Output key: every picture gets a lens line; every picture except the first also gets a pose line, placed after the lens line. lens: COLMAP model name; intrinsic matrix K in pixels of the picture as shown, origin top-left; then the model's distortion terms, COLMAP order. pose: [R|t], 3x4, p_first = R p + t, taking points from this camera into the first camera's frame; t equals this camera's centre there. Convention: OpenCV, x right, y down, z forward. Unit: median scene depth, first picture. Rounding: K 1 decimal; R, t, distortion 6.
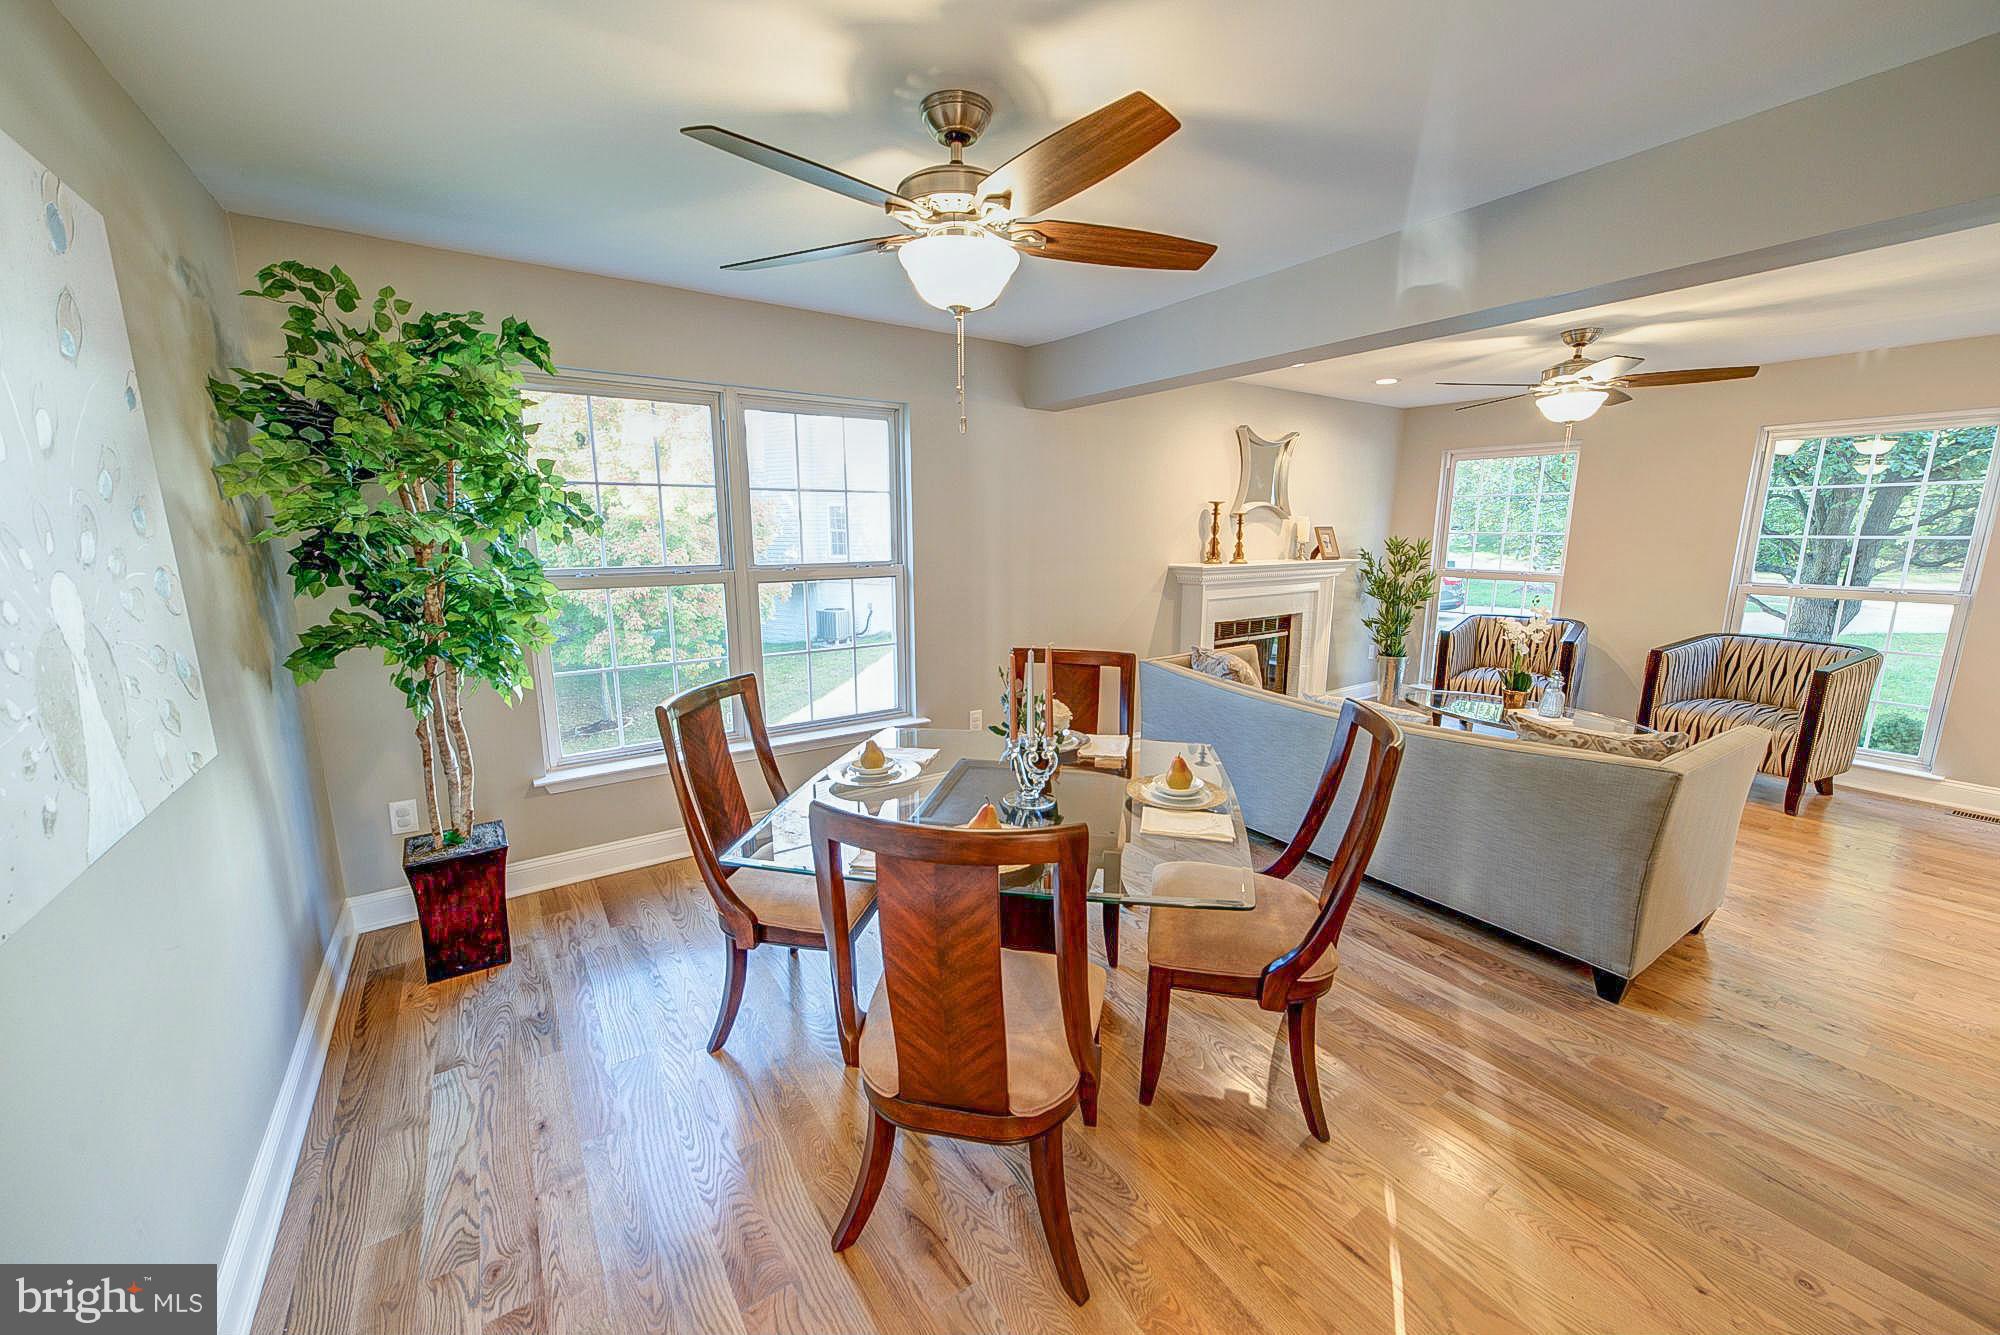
lens RADIAL K [[767.3, 0, 992.2], [0, 767.3, 664.6], [0, 0, 1]] dist [0.012570, -0.003047]
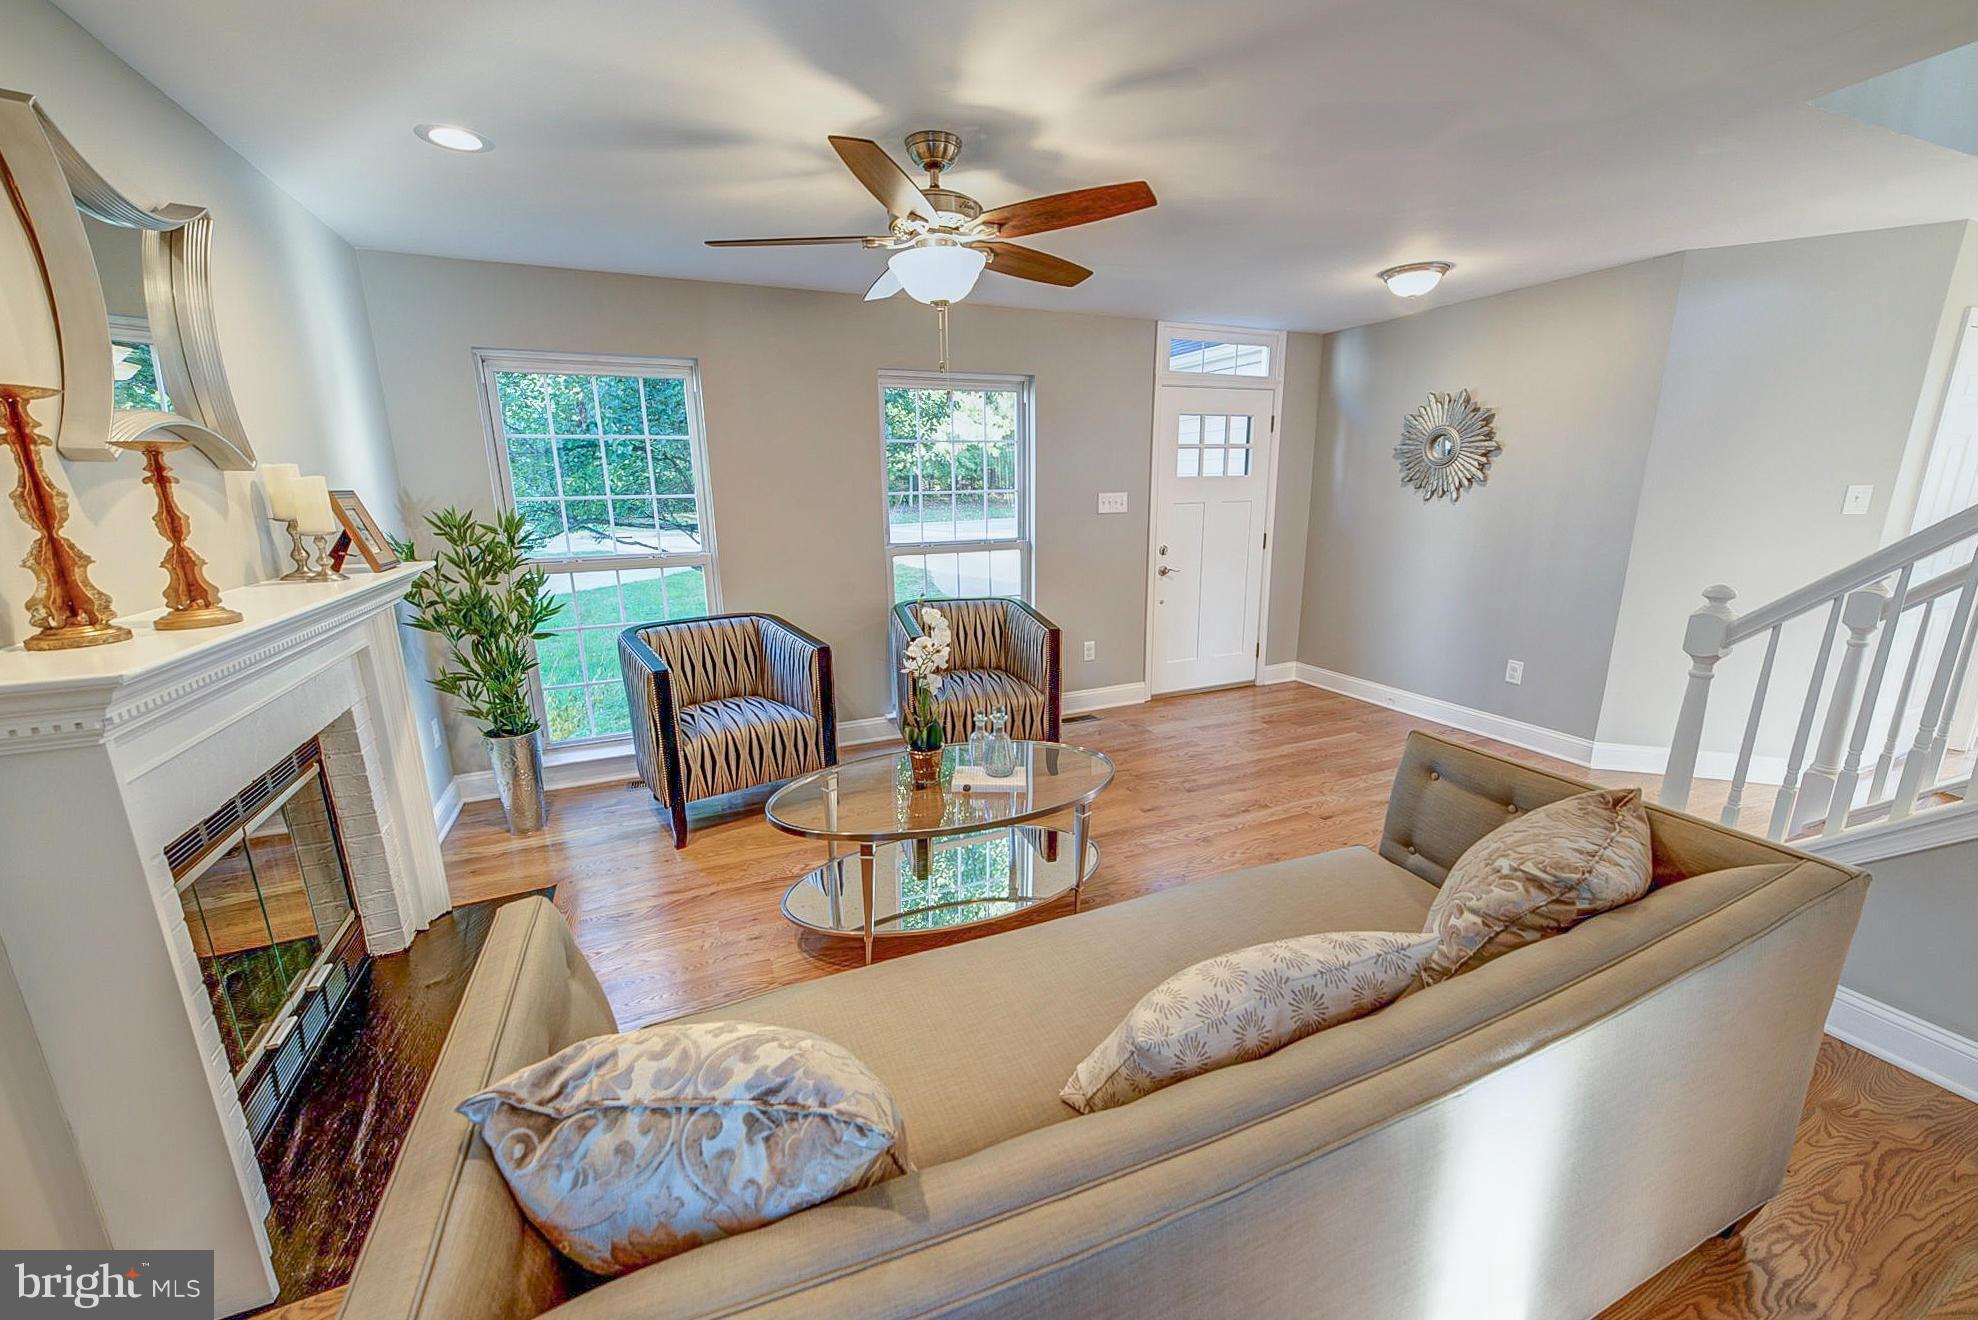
lens RADIAL K [[758.8, 0, 981.3], [0, 758.8, 657.2], [0, 0, 1]] dist [0.012570, -0.003047]
pose [[0.177802, -0.228368, 0.957202, 0.095705], [0.192155, 0.962033, 0.193827, -0.112608], [-0.965123, 0.149468, 0.214933, 0.628786]]
